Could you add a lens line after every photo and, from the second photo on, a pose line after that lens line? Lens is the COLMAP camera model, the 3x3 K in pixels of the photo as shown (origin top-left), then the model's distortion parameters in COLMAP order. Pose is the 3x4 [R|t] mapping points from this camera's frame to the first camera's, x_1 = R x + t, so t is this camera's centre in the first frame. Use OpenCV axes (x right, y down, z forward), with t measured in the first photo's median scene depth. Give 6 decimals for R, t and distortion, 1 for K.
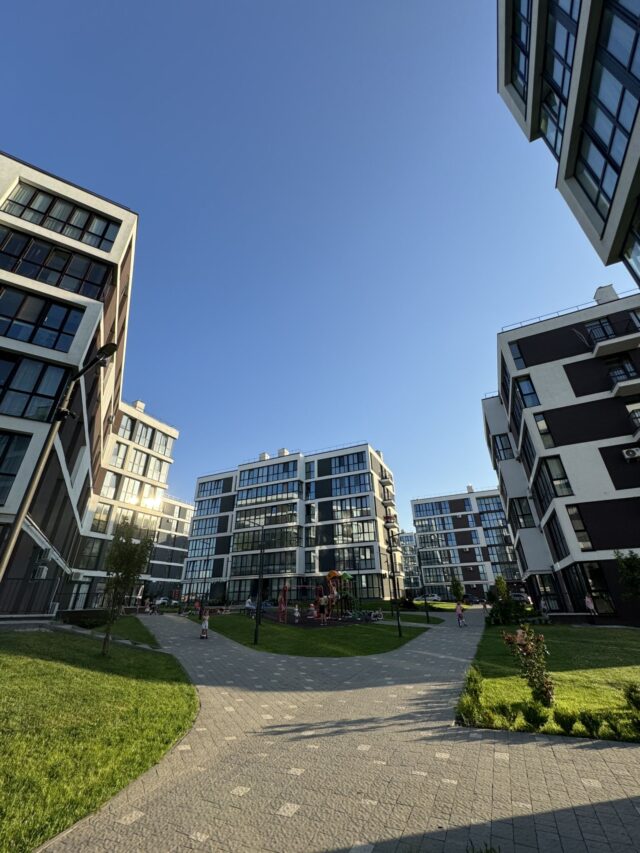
lens RADIAL K [[342.7, 0, 320.0], [0, 342.7, 426.5], [0, 0, 1]] dist [0.000186, -0.000026]
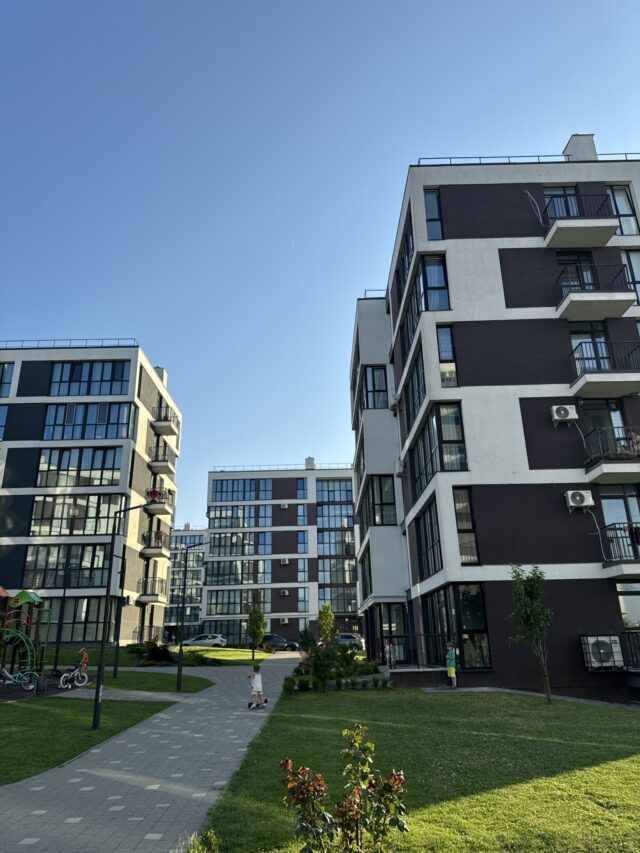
lens RADIAL K [[598.4, 0, 321.1], [0, 598.4, 423.1], [0, 0, 1]] dist [0.121792, -0.216078]
pose [[0.905869, 0.142133, 0.398997, 0.047678], [-0.189331, 0.978545, 0.081267, 0.040222], [-0.378886, -0.149160, 0.913344, 0.085129]]
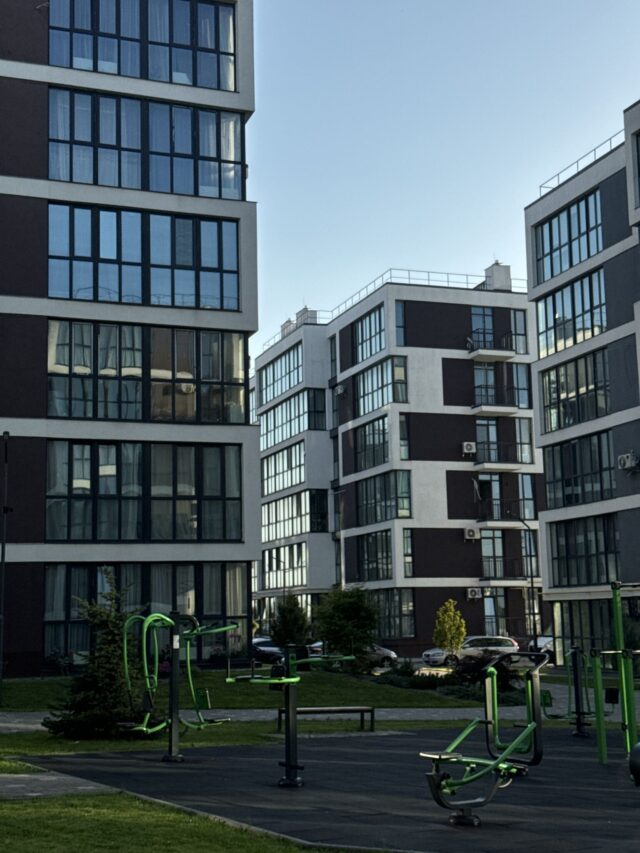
lens RADIAL K [[1189.6, 0, 320.0], [0, 1189.6, 426.5], [0, 0, 1]] dist [0.140205, -0.028593]
pose [[0.709460, 0.111122, 0.695930, -0.762142], [-0.317249, 0.932135, 0.174580, -0.228996], [-0.629301, -0.344641, 0.696565, -0.441613]]
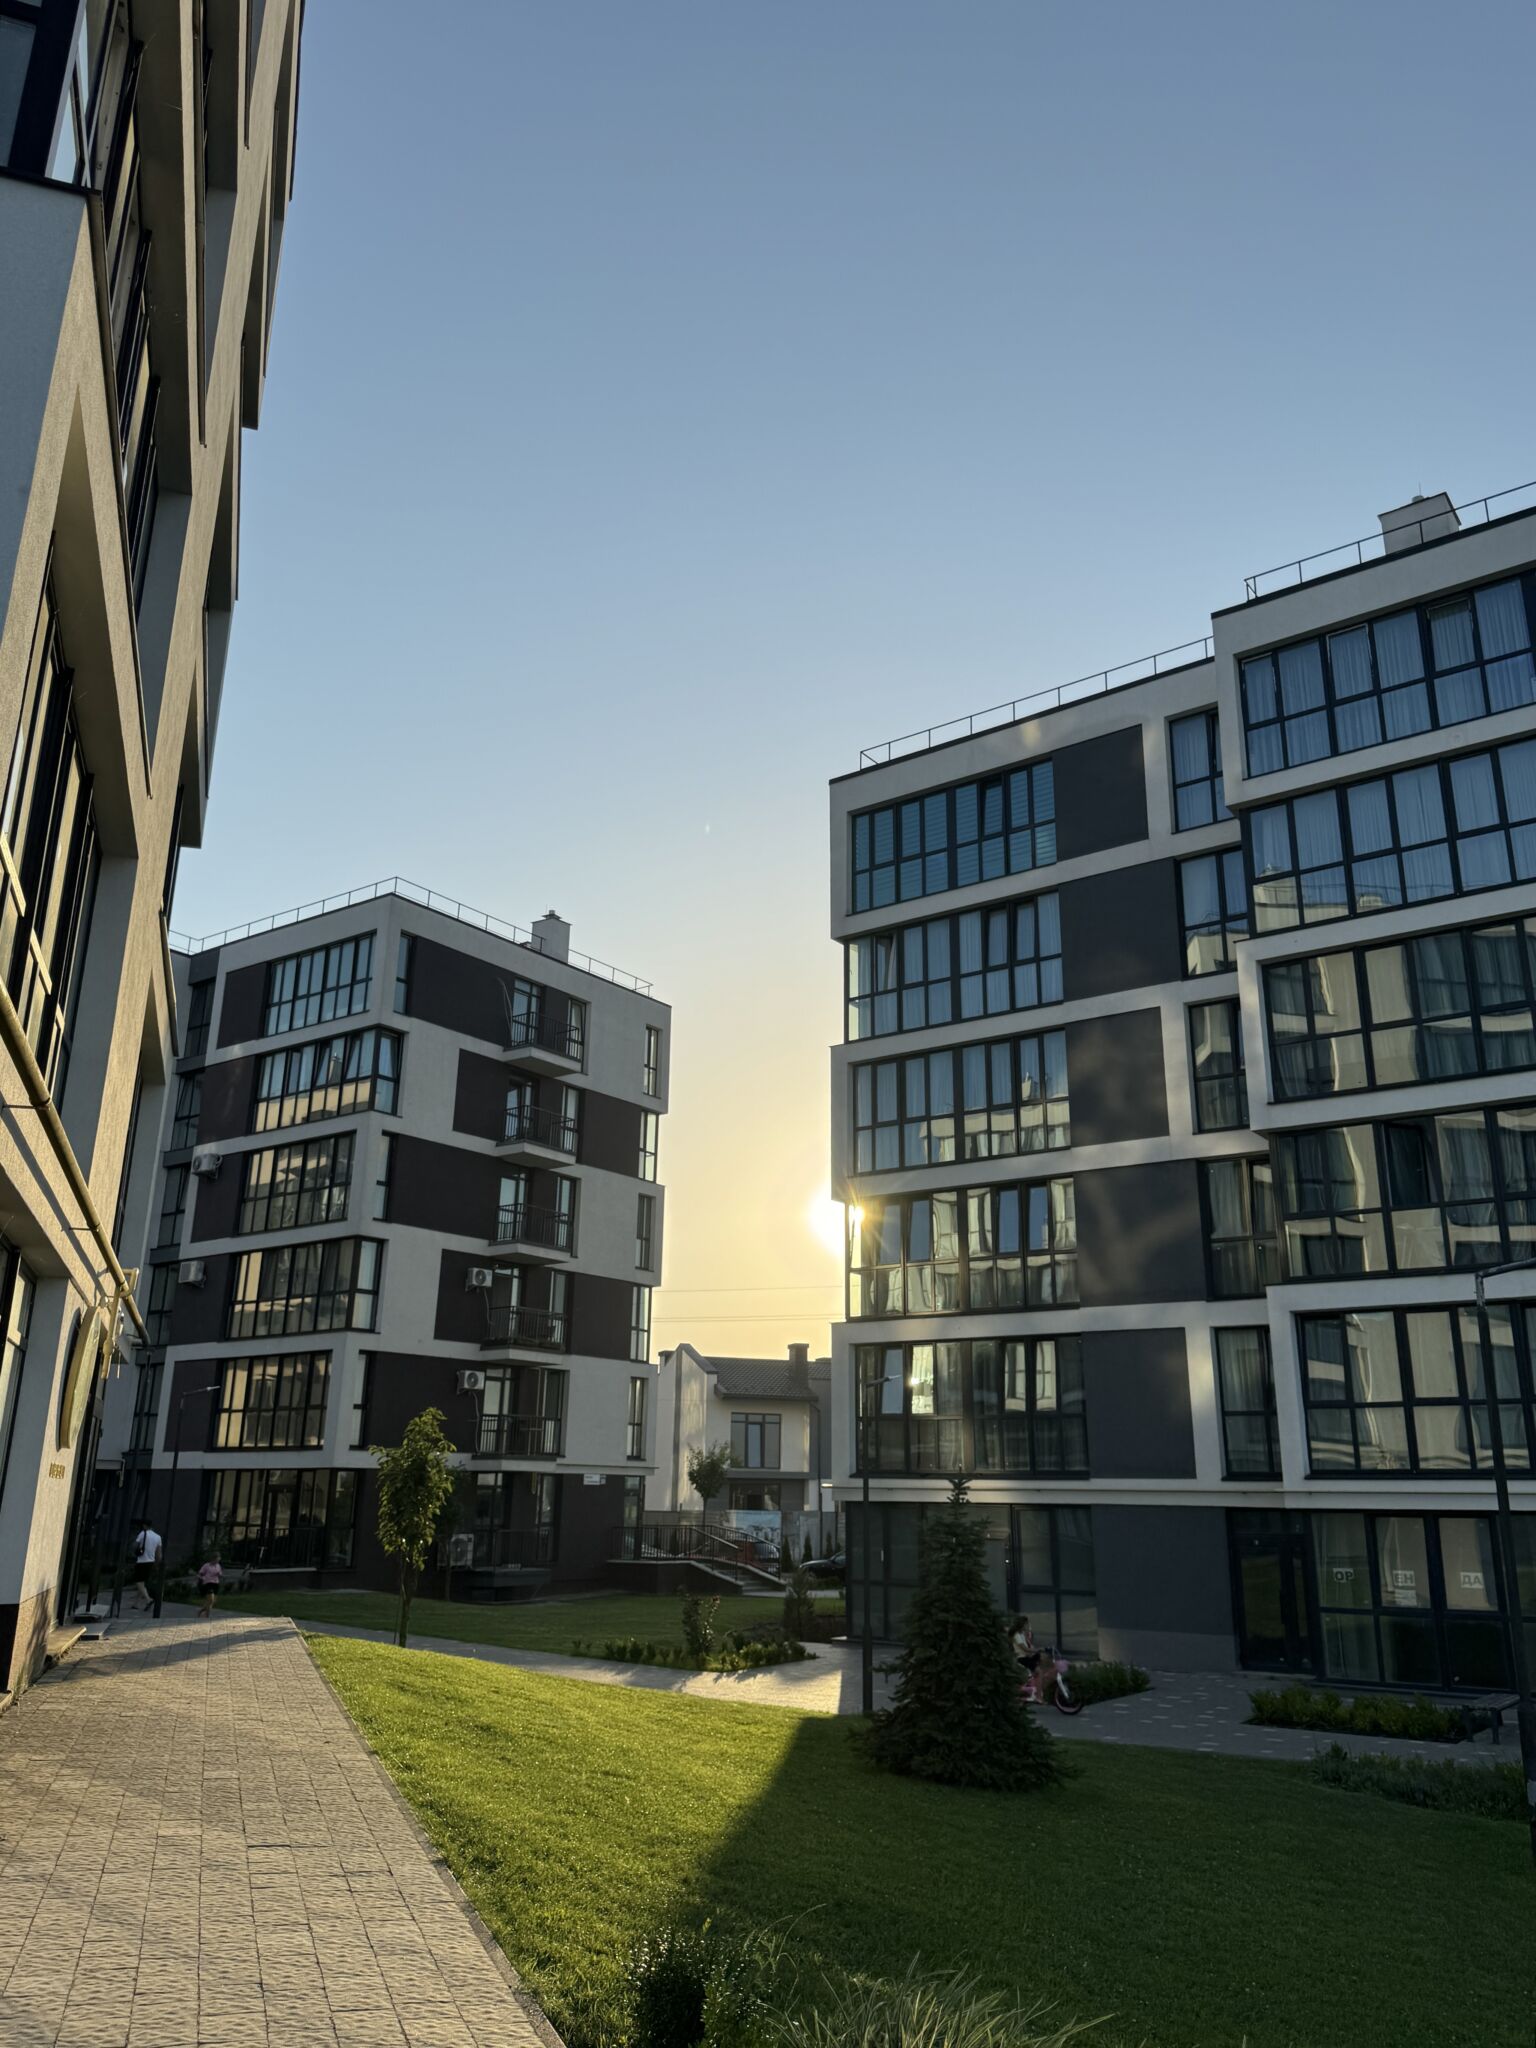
lens RADIAL K [[1436.8, 0, 770.6], [0, 1436.8, 1015.9], [0, 0, 1]] dist [0.121792, -0.216078]
pose [[0.184233, 0.332128, 0.925067, -0.535959], [-0.469844, 0.856438, -0.213916, 0.000377], [-0.863310, -0.395227, 0.313833, 0.033469]]
